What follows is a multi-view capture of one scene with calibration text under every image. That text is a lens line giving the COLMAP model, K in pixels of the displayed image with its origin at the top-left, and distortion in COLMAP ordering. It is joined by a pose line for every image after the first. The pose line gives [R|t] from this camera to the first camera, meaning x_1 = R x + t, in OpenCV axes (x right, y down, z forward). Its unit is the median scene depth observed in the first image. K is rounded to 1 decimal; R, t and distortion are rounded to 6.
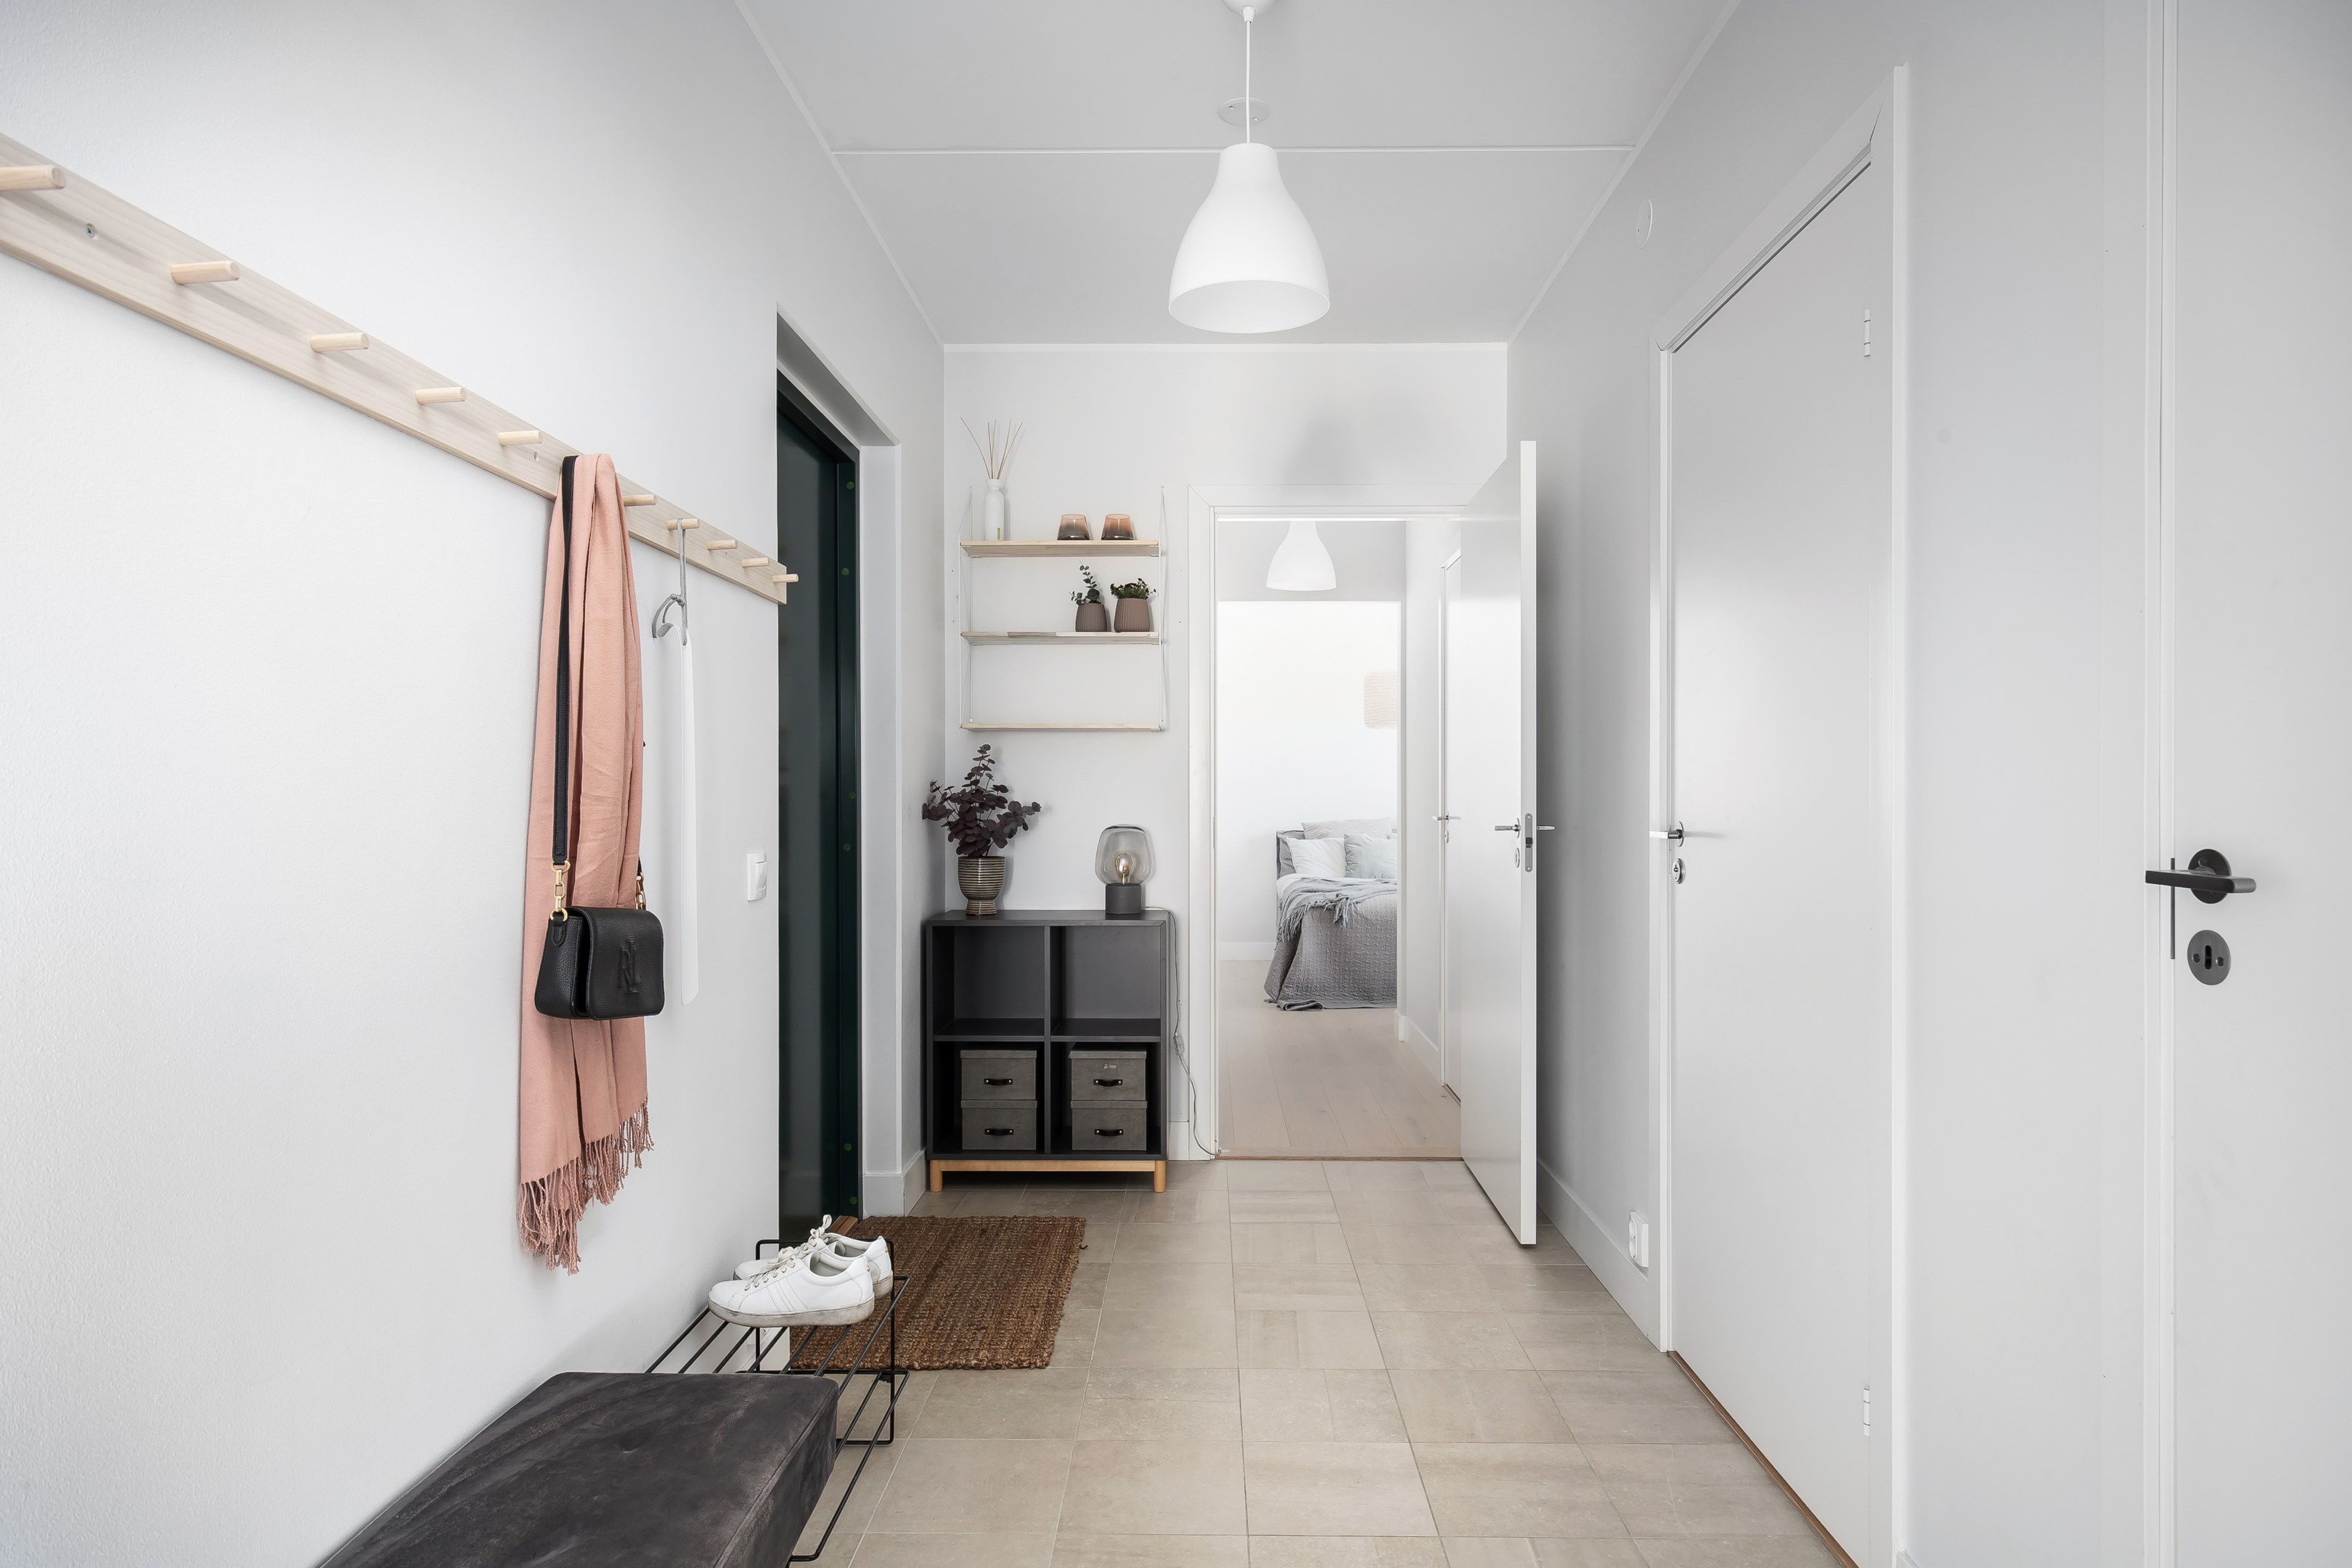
lens RADIAL K [[1334.7, 0, 1174.8], [0, 1334.7, 797.6], [0, 0, 1]] dist [0.005667, -0.002252]
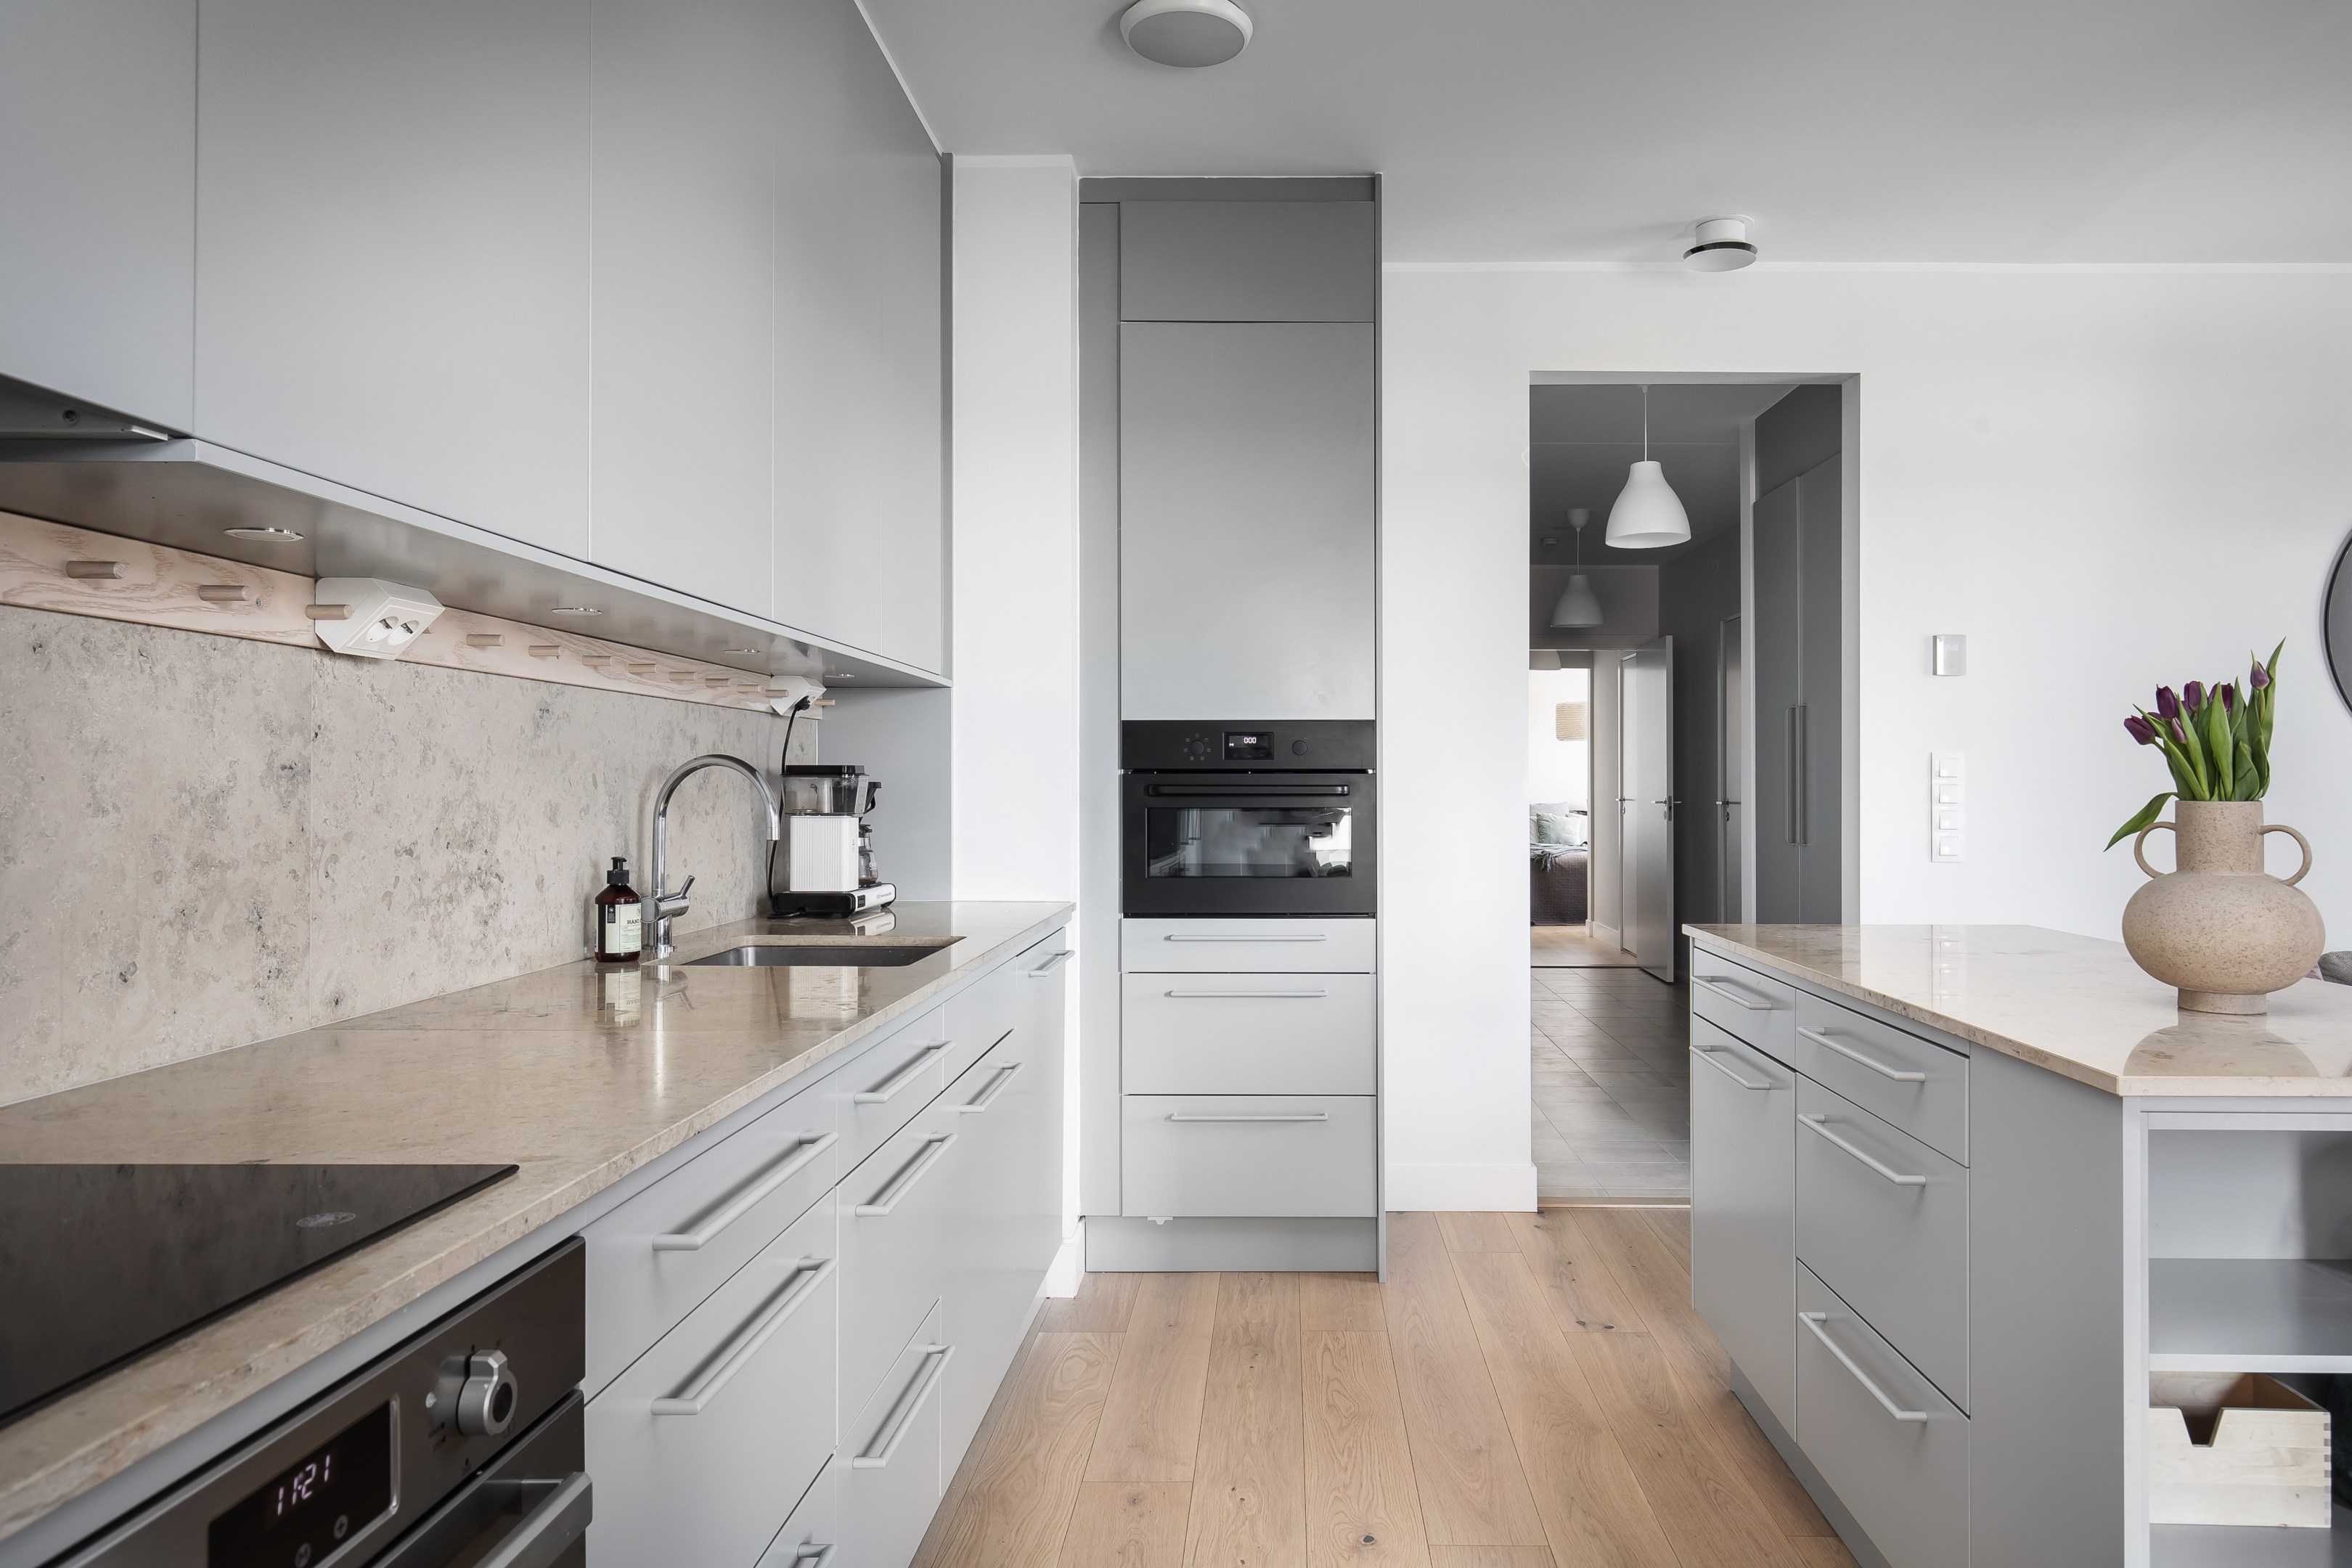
lens RADIAL K [[1644.1, 0, 1174.5], [0, 1644.1, 782.1], [0, 0, 1]] dist [0.011470, 0.002348]
pose [[0.999384, -0.002920, -0.034966, -0.310340], [0.002880, 0.999995, -0.001189, -0.006887], [0.034970, 0.001088, 0.999388, -1.185464]]
